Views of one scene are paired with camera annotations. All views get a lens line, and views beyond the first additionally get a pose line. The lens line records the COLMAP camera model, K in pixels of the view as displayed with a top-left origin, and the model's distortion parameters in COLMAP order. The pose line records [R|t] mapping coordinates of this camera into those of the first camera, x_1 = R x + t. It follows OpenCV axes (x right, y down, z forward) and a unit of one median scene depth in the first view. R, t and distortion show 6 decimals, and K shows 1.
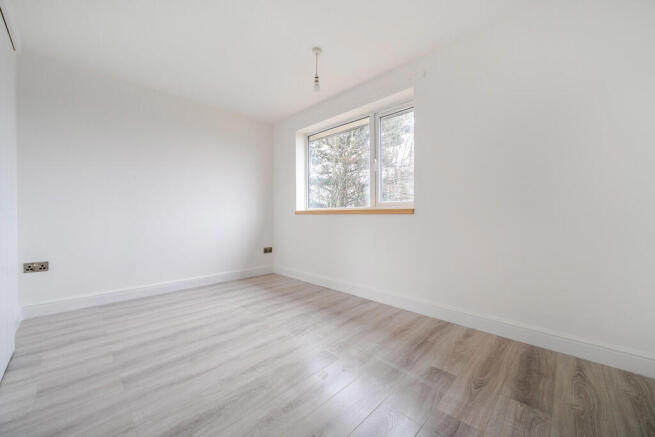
lens RADIAL K [[257.3, 0, 327.5], [0, 257.3, 218.5], [0, 0, 1]] dist [0.000145, -0.000010]
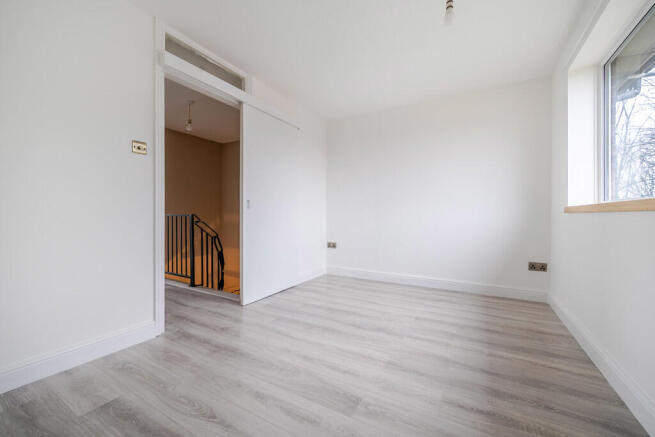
lens RADIAL K [[257.3, 0, 327.5], [0, 257.3, 218.5], [0, 0, 1]] dist [0.000145, -0.000010]
pose [[0.240386, 0.011620, -0.970608, 0.476791], [-0.010524, 0.999901, 0.009364, -0.004336], [0.970620, 0.007964, 0.240484, 0.514236]]
